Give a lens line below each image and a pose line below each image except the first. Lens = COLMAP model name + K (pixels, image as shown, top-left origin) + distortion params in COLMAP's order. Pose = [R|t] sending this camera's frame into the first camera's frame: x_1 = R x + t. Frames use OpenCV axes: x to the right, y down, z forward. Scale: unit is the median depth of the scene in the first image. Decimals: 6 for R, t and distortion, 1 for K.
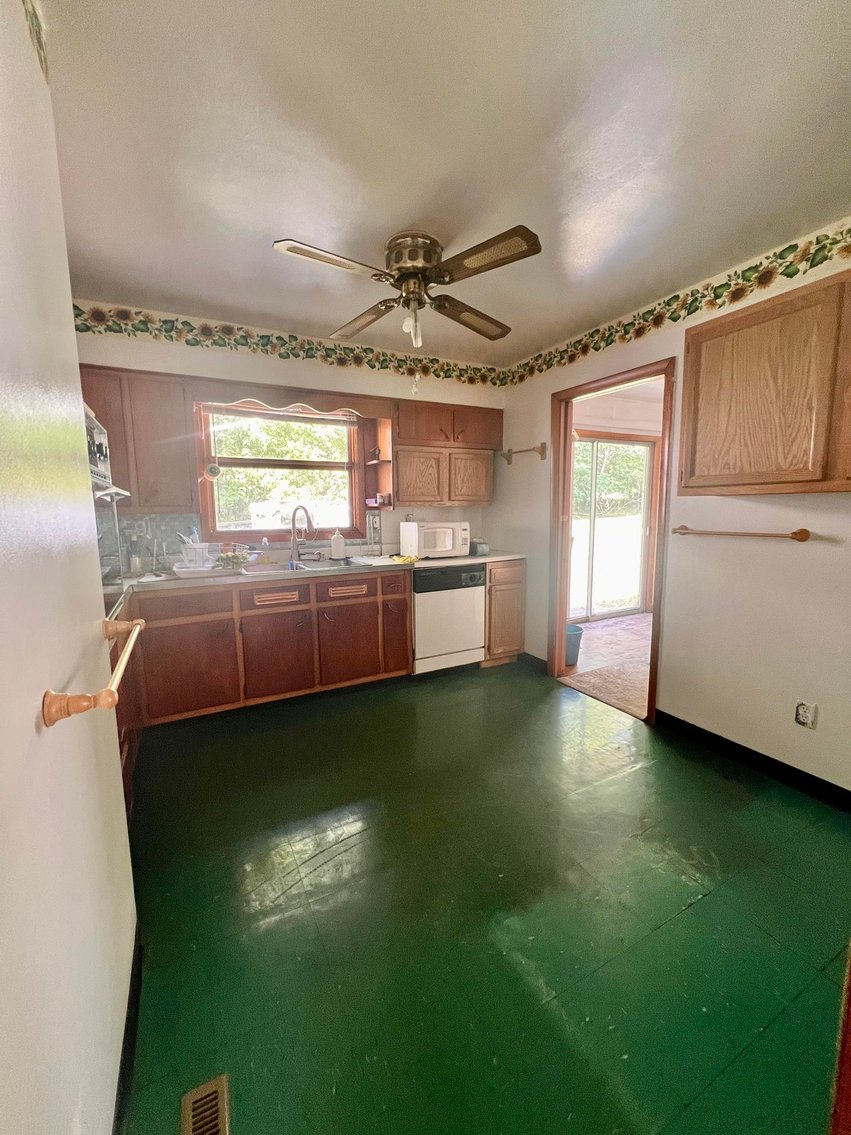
lens RADIAL K [[454.7, 0, 425.5], [0, 454.7, 567.5], [0, 0, 1]] dist [-0.000081, 0.000502]
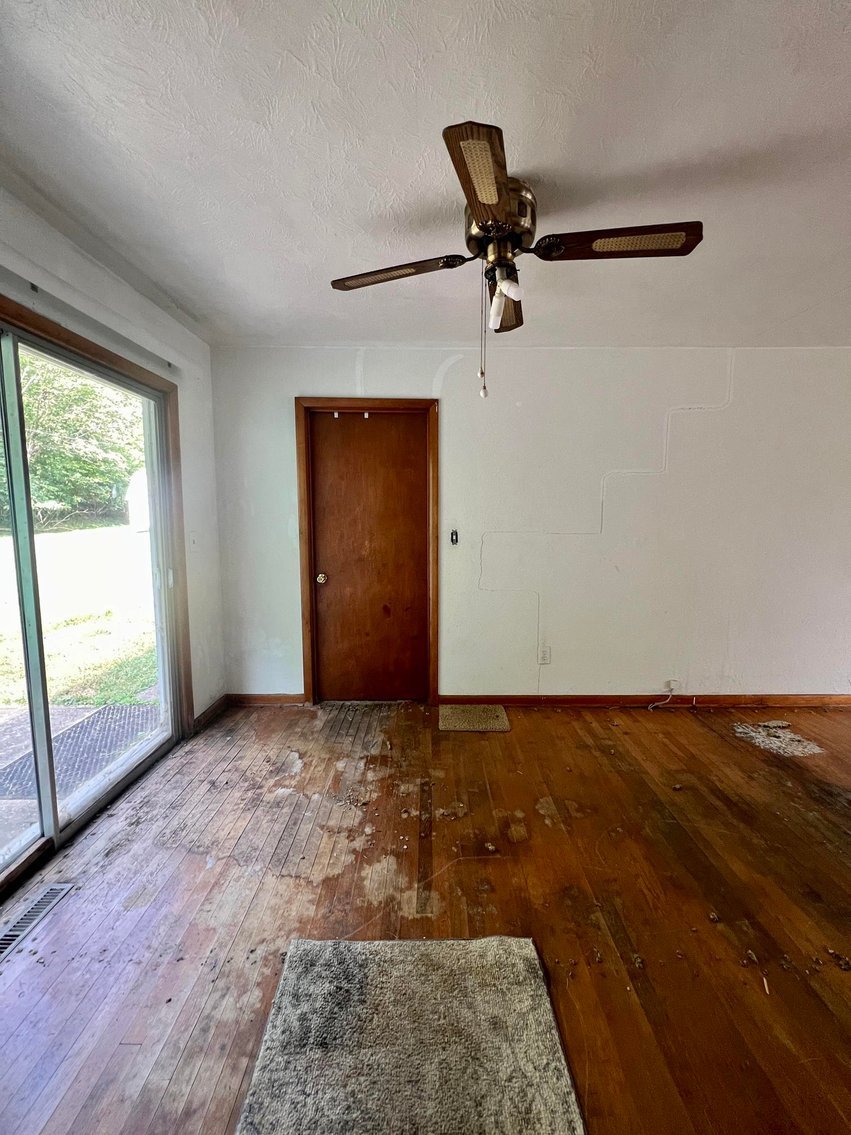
lens RADIAL K [[454.7, 0, 425.5], [0, 454.7, 567.5], [0, 0, 1]] dist [-0.000081, 0.000502]
pose [[0.469963, -0.082545, 0.878818, 0.034573], [0.106459, 0.993651, 0.036400, -0.014353], [-0.876243, 0.076452, 0.475767, 0.095276]]
